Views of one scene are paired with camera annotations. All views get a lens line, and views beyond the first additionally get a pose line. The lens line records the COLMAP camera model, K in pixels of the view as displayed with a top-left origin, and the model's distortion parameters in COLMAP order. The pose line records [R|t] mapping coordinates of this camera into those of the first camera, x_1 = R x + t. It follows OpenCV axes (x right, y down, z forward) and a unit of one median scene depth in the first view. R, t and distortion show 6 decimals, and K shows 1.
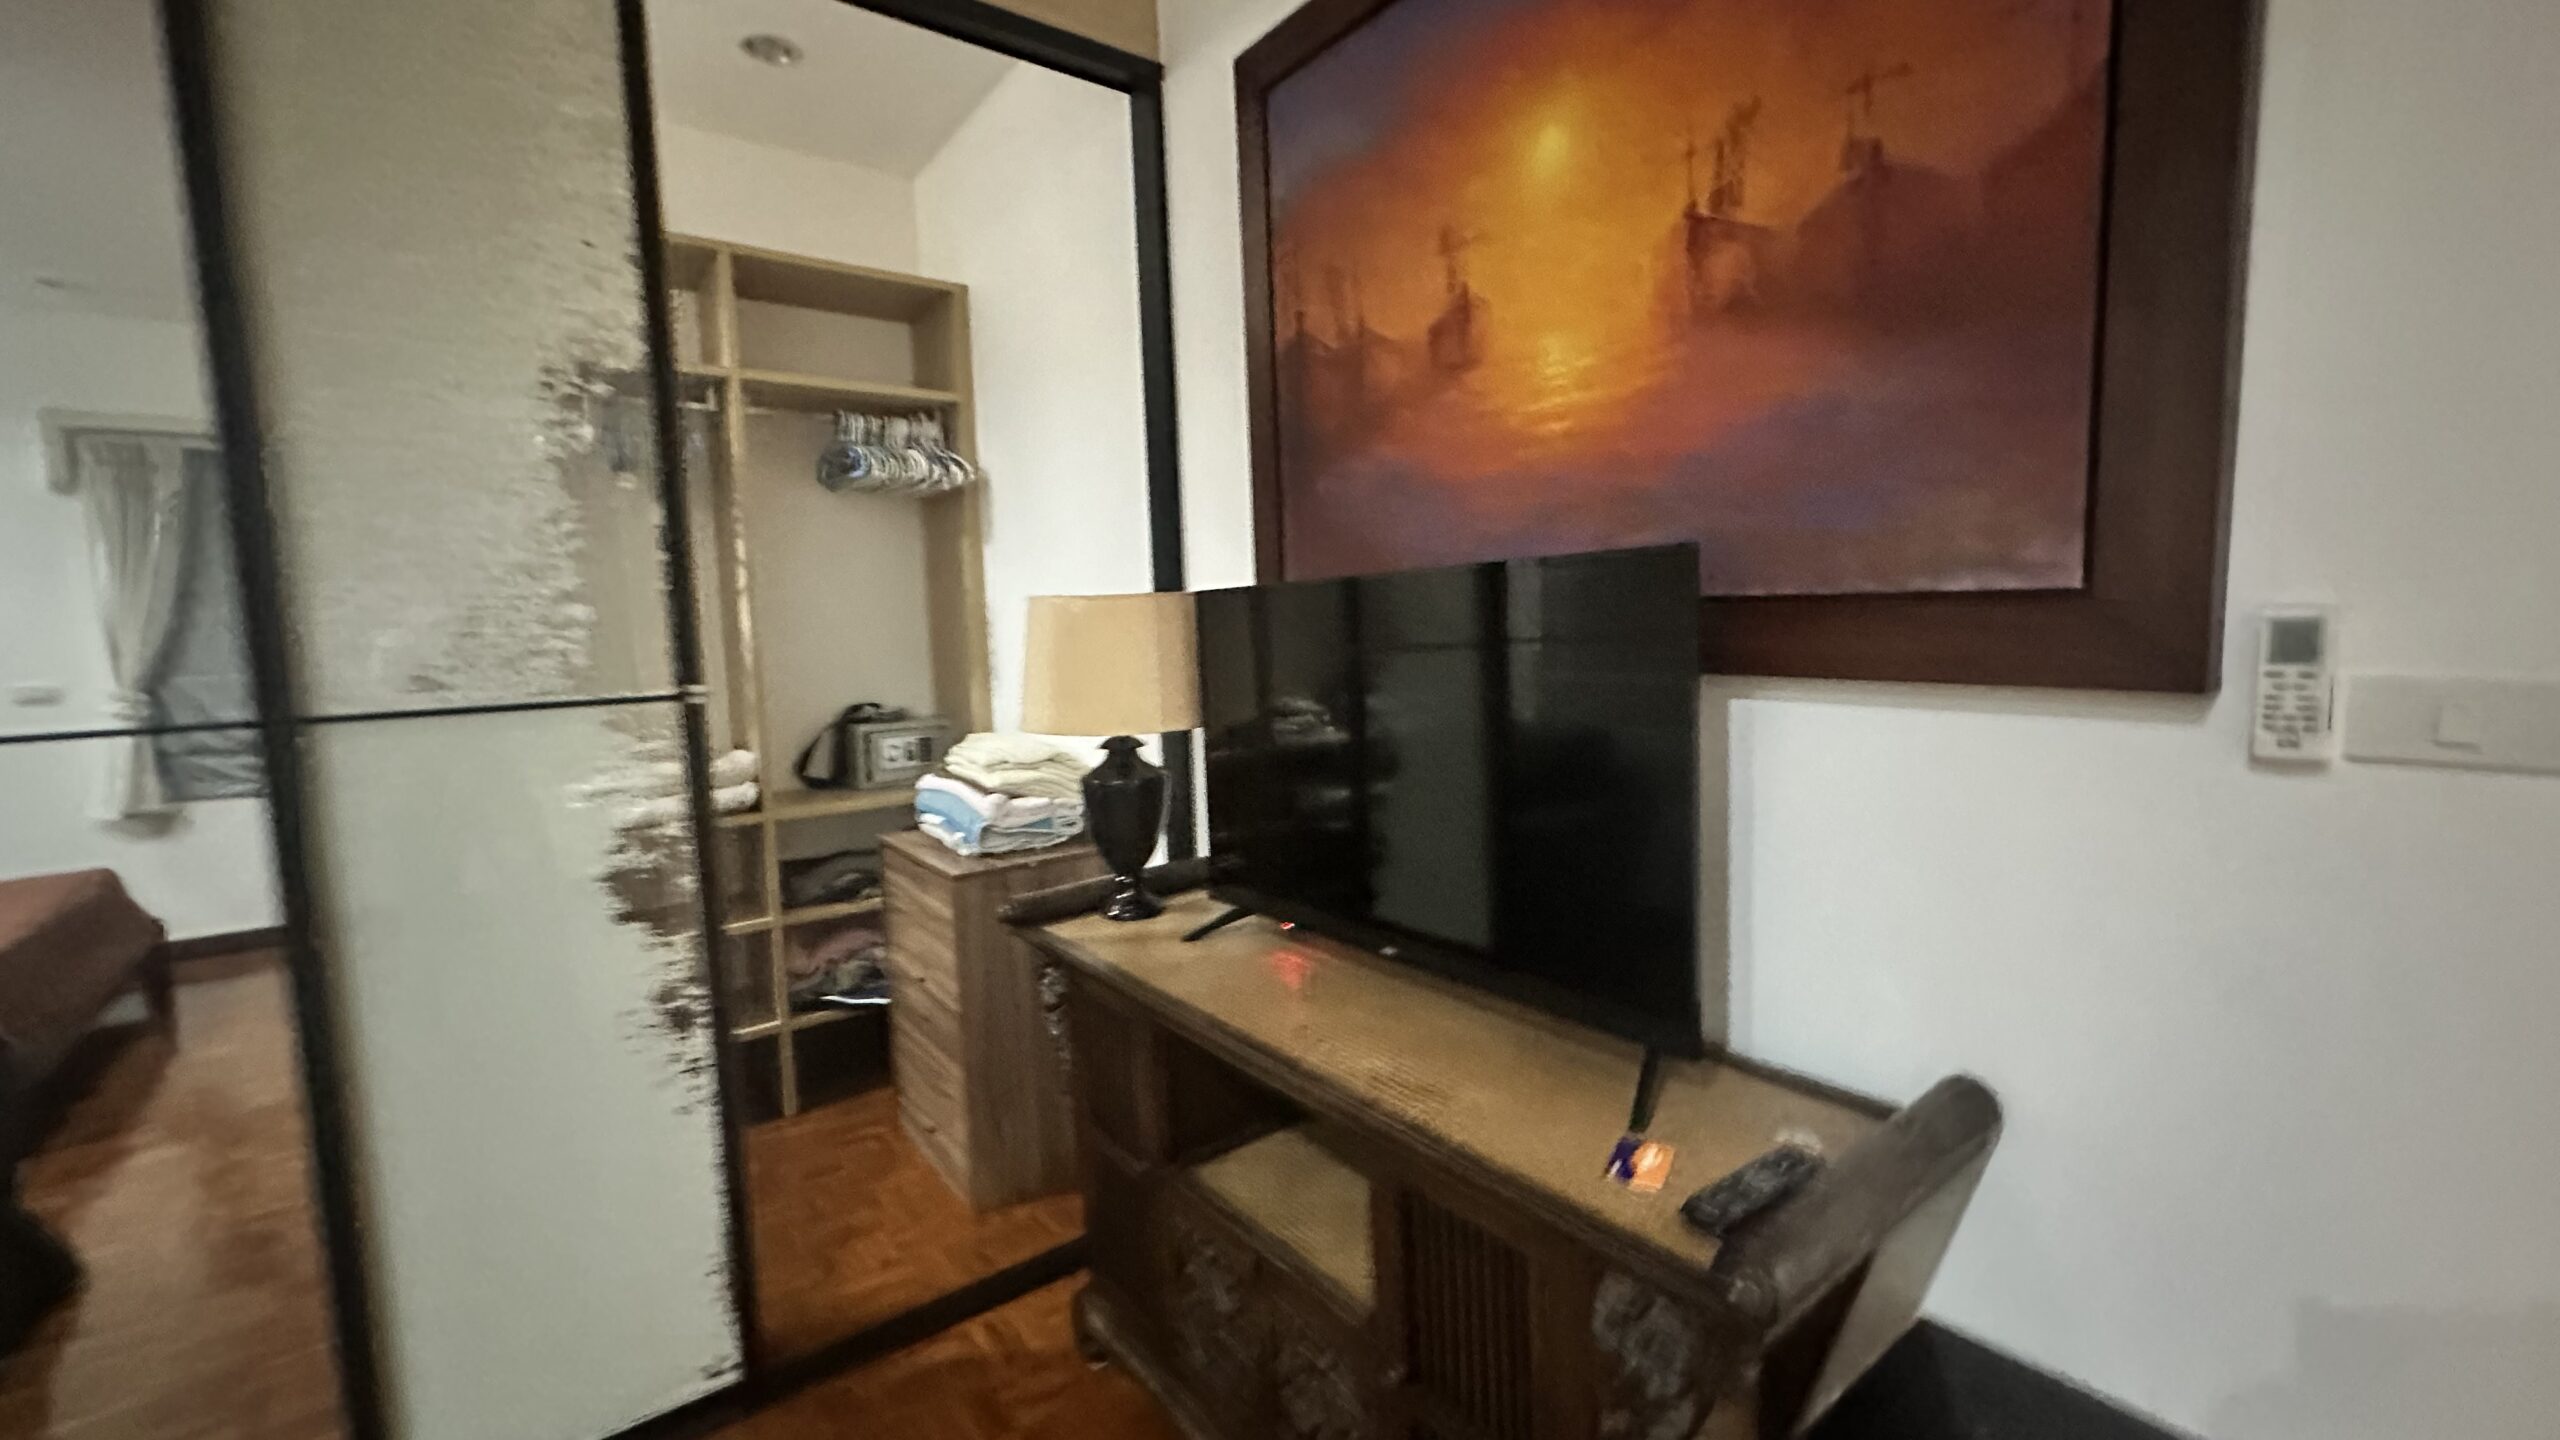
lens RADIAL K [[1020.1, 0, 1276.8], [0, 1020.1, 726.1], [0, 0, 1]] dist [-0.002203, 0.000609]
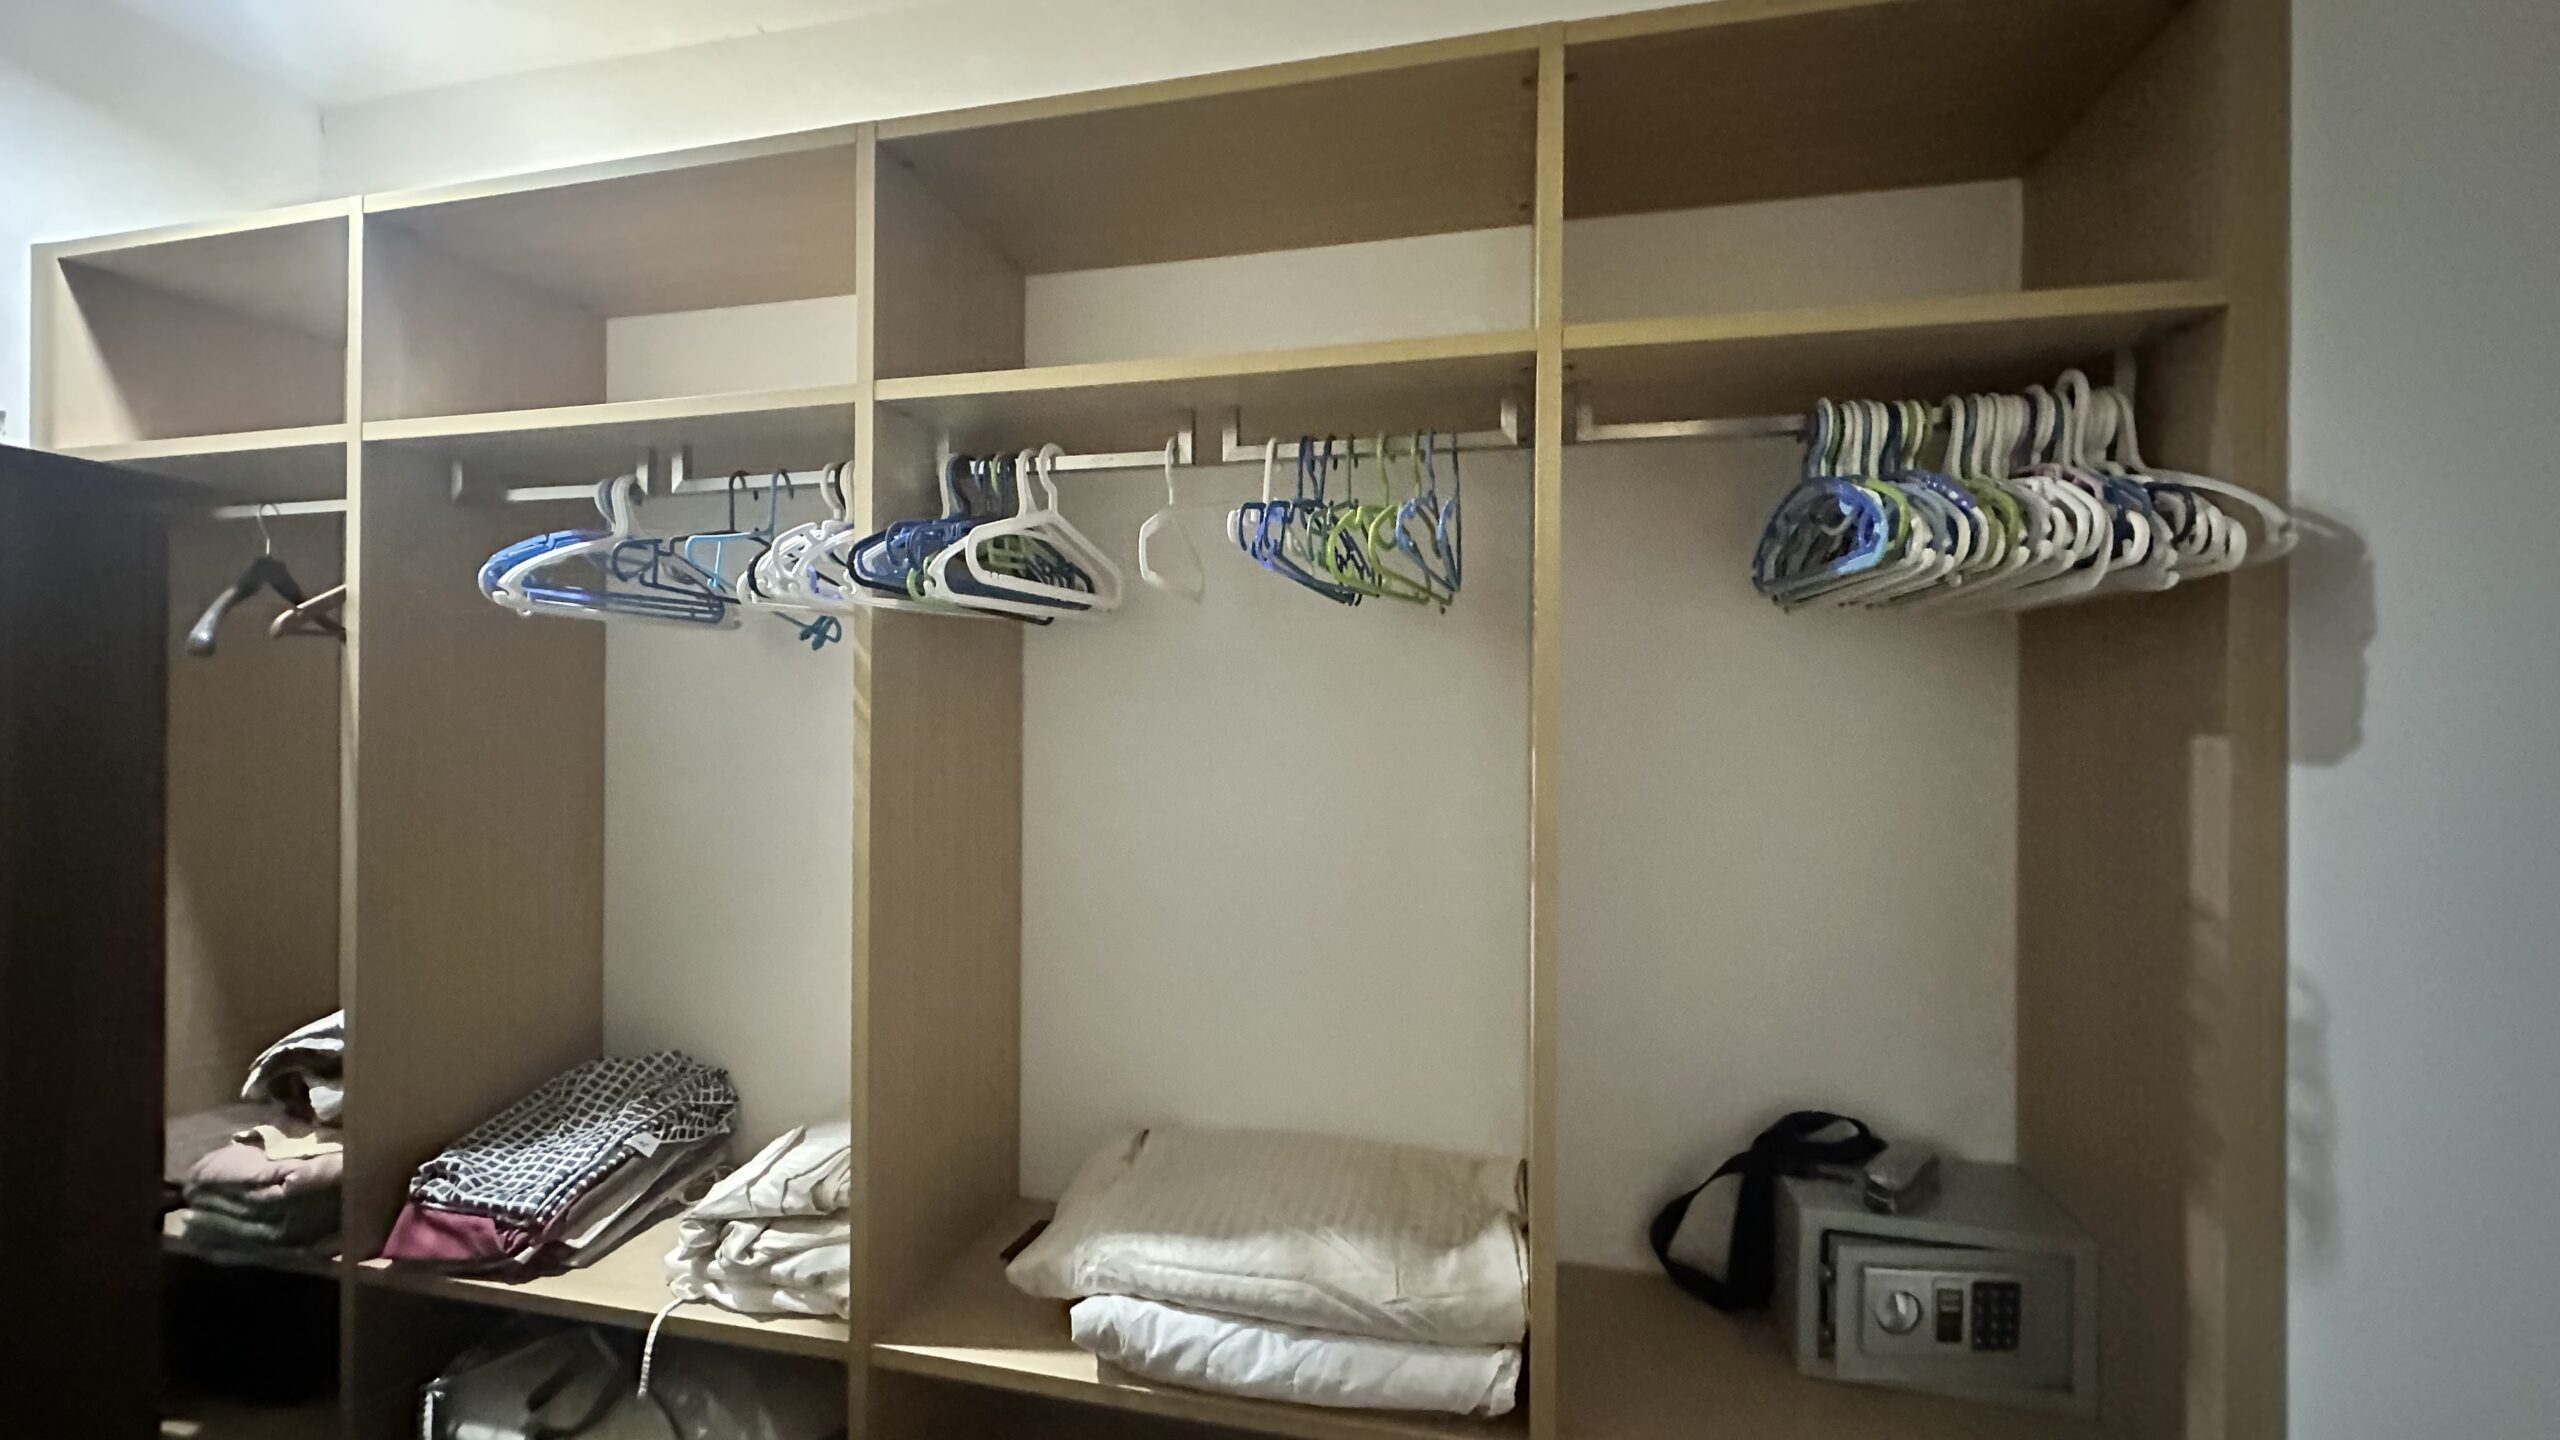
lens RADIAL K [[1020.1, 0, 1265.3], [0, 1020.1, 711.7], [0, 0, 1]] dist [-0.002203, 0.000609]
pose [[0.626154, 0.036952, -0.778824, -0.251191], [-0.102397, 0.994122, -0.035158, -0.155273], [0.772947, 0.101764, 0.626257, 0.598278]]
